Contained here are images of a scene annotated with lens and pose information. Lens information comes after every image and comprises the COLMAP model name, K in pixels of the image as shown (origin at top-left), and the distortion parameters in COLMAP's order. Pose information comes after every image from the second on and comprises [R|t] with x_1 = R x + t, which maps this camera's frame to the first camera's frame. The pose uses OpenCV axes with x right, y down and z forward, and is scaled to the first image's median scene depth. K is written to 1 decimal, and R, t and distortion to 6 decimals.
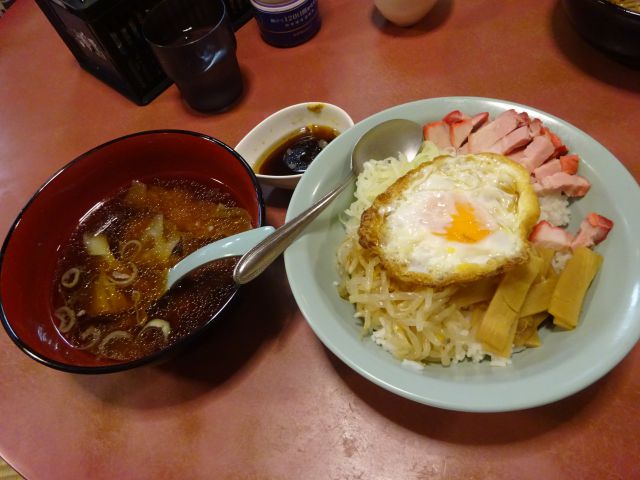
lens RADIAL K [[474.1, 0, 323.8], [0, 474.1, 239.7], [0, 0, 1]] dist [-0.004032, 0.004025]
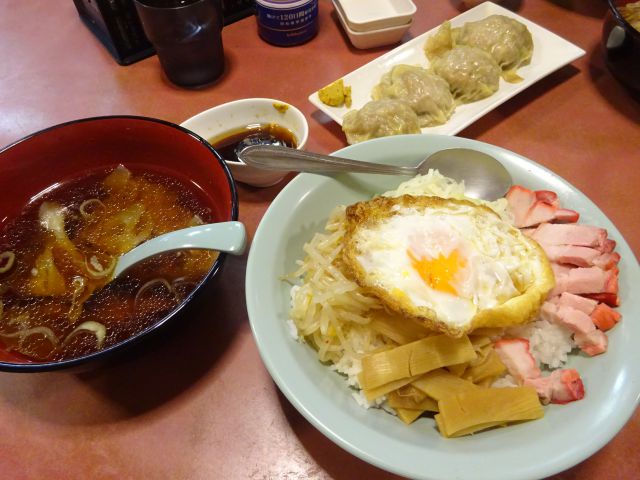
lens RADIAL K [[474.1, 0, 316.3], [0, 474.1, 238.6], [0, 0, 1]] dist [-0.004032, 0.004025]
pose [[0.677650, 0.671977, -0.298726, 0.348855], [-0.672529, 0.730619, 0.117900, -0.019259], [0.297481, 0.121007, 0.947028, 0.052481]]
